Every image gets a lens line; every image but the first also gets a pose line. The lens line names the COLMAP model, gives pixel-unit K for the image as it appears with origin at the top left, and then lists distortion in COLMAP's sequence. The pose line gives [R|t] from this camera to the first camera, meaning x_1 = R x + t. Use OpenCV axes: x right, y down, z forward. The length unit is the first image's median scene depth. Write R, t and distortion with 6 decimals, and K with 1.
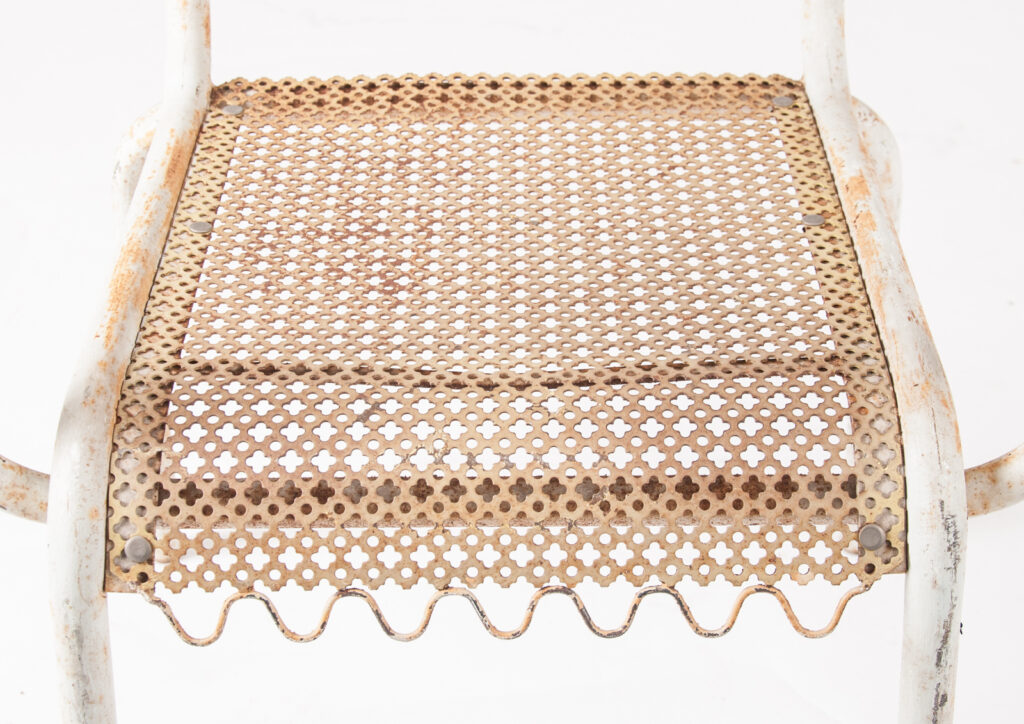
lens RADIAL K [[1593.6, 0, 514.7], [0, 1593.6, 365.7], [0, 0, 1]] dist [0.017233, 0.000000]
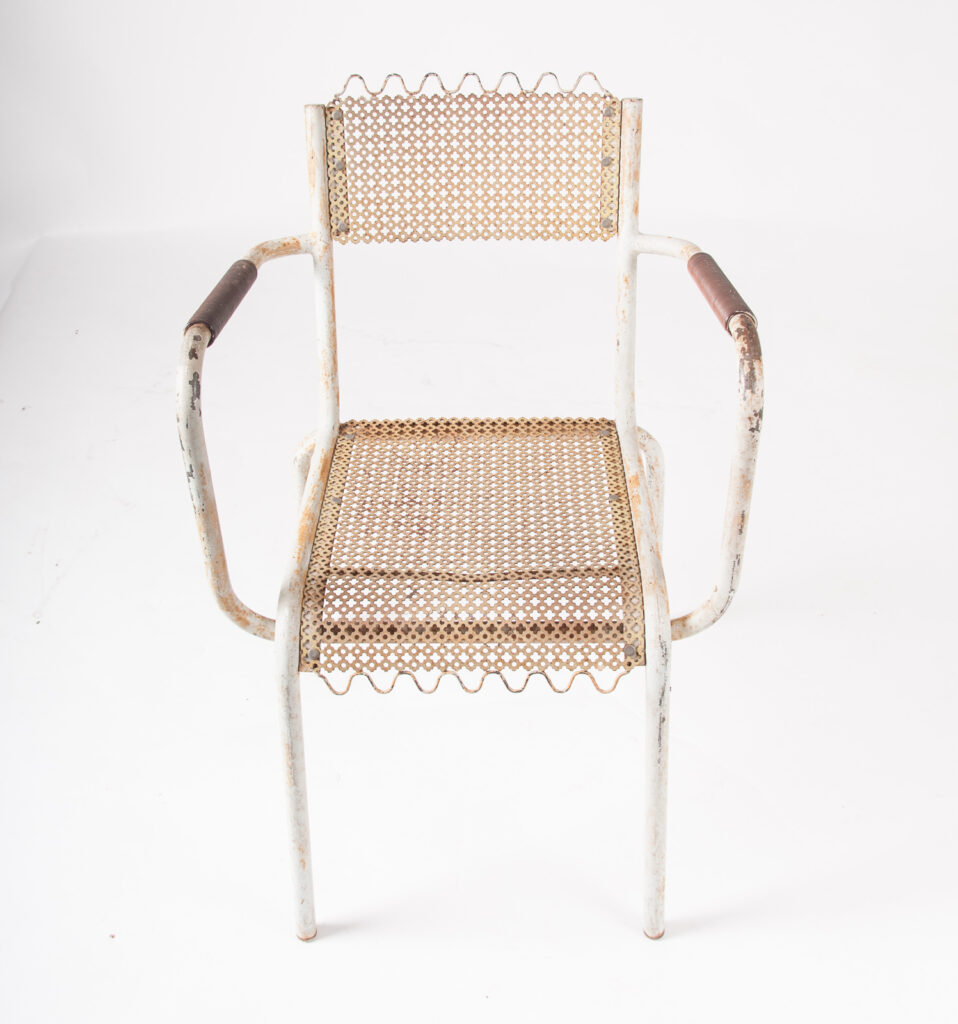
lens RADIAL K [[876.6, 0, 468.0], [0, 876.6, 504.5], [0, 0, 1]] dist [-0.013390, 0.000566]
pose [[0.999605, 0.001241, -0.028087, 0.024554], [-0.001142, 0.999993, 0.003545, -0.104111], [0.028092, -0.003512, 0.999599, -0.261937]]
